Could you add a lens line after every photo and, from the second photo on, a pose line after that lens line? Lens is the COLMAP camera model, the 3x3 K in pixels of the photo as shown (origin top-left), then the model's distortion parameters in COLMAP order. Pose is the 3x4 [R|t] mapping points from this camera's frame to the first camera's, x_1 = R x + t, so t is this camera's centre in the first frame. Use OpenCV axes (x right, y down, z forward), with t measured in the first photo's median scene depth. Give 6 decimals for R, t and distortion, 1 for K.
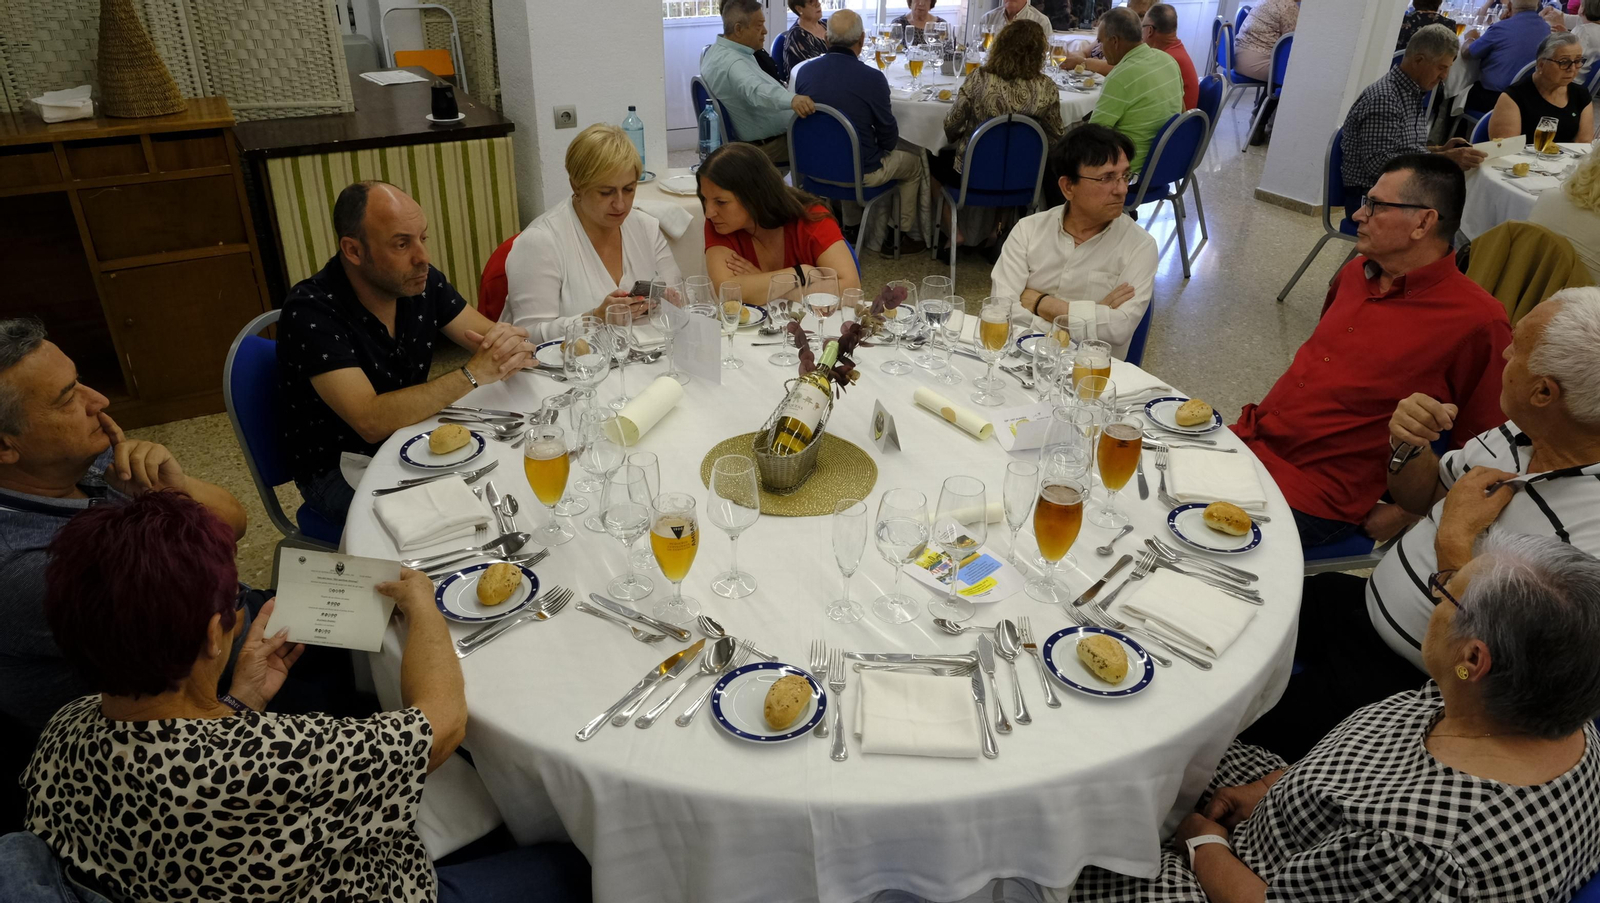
lens RADIAL K [[1084.7, 0, 805.3], [0, 1084.7, 457.3], [0, 0, 1]] dist [-0.036906, 0.019127]
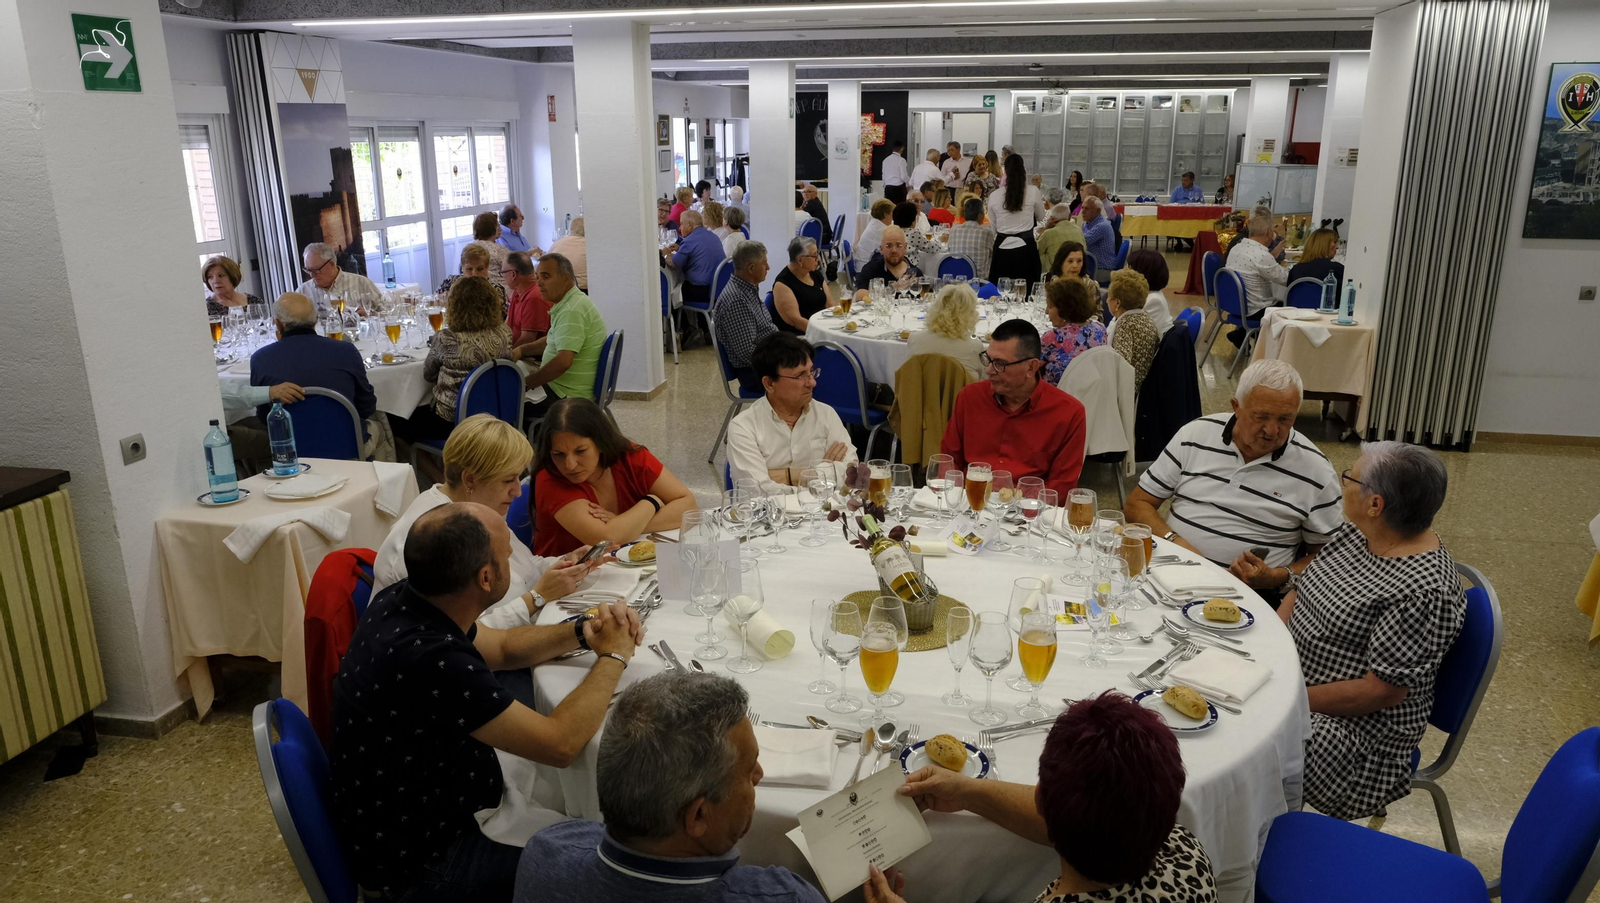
lens RADIAL K [[1084.7, 0, 805.3], [0, 1084.7, 457.3], [0, 0, 1]] dist [-0.036906, 0.019127]
pose [[0.600035, -0.233796, 0.765047, -0.542070], [0.382816, 0.923649, -0.017983, -0.100730], [-0.702431, 0.303663, 0.643723, 0.123686]]
